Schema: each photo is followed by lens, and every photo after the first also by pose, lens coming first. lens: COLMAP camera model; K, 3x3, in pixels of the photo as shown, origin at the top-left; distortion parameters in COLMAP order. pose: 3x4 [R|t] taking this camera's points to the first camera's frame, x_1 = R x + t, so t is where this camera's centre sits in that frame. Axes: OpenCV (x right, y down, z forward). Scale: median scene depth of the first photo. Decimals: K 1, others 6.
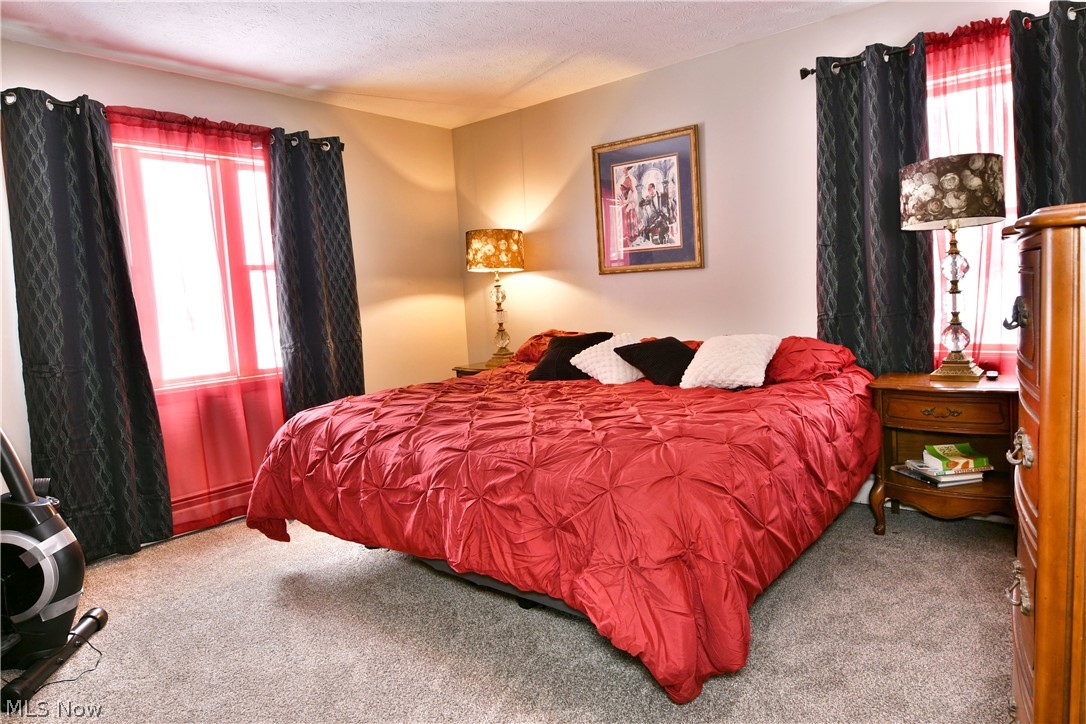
lens RADIAL K [[664.0, 0, 545.5], [0, 664.0, 368.2], [0, 0, 1]] dist [-0.010747, -0.004565]
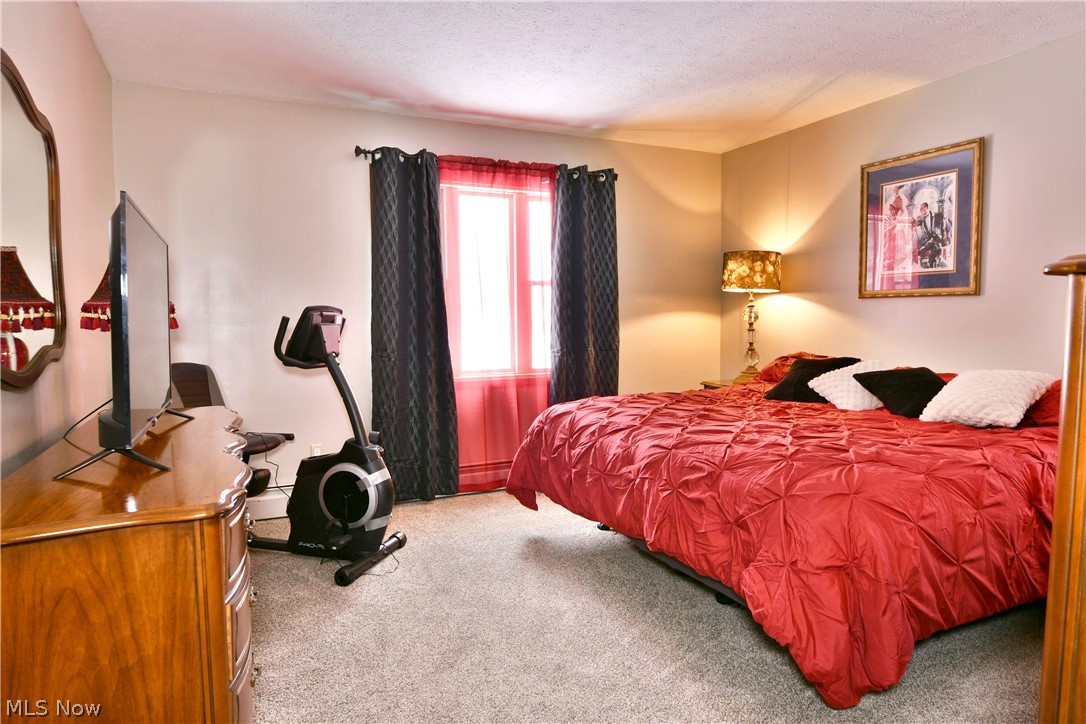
lens RADIAL K [[643.3, 0, 521.7], [0, 643.3, 401.4], [0, 0, 1]] dist [-0.007239, -0.002716]
pose [[0.895605, 0.101259, -0.433172, 0.076653], [-0.087986, 0.994834, 0.050639, 0.005361], [0.436062, -0.007240, 0.899888, -0.070530]]
